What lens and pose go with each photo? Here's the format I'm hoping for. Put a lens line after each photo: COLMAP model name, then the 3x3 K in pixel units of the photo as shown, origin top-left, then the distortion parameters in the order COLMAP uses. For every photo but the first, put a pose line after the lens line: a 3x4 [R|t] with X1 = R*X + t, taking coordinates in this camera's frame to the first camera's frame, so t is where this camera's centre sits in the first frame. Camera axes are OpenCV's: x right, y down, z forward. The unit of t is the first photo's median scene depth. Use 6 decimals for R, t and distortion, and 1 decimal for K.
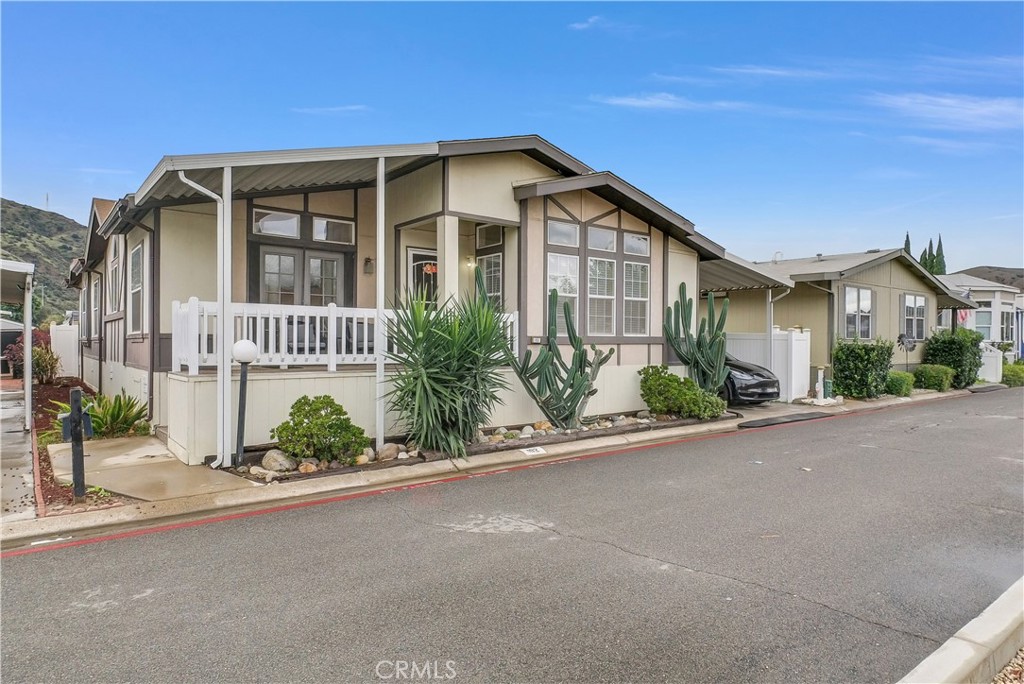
lens RADIAL K [[419.6, 0, 514.0], [0, 419.6, 341.0], [0, 0, 1]] dist [0.006214, -0.000414]
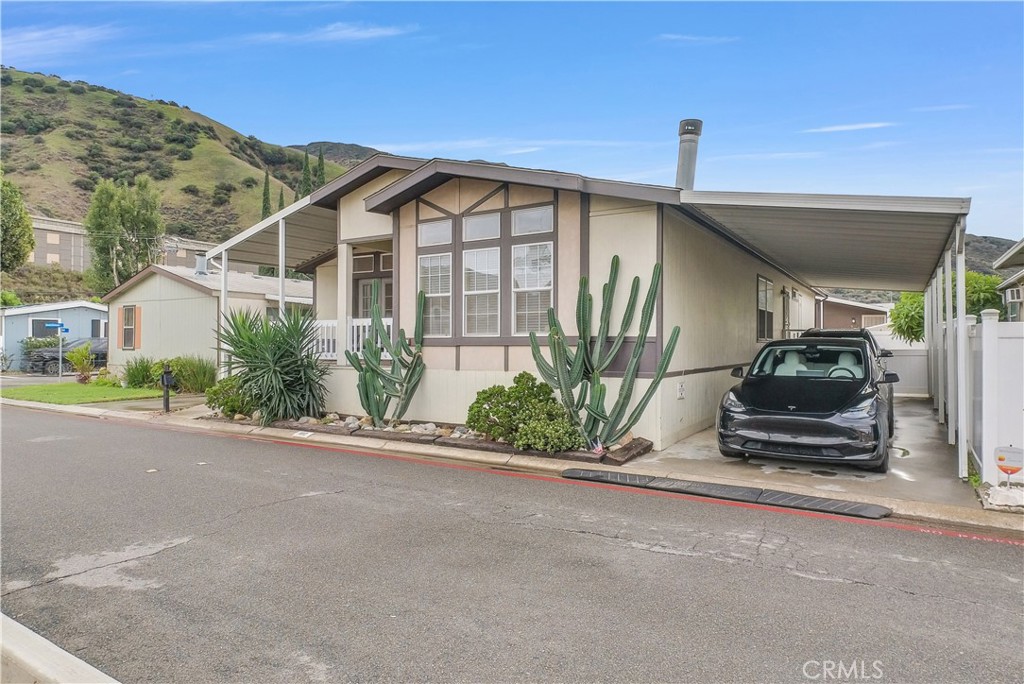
lens RADIAL K [[419.6, 0, 510.6], [0, 419.6, 345.9], [0, 0, 1]] dist [0.006214, -0.000414]
pose [[0.617651, 0.005020, -0.786436, 0.996538], [0.007859, 0.999890, 0.012555, -0.002748], [0.786413, -0.013936, 0.617544, 0.526642]]
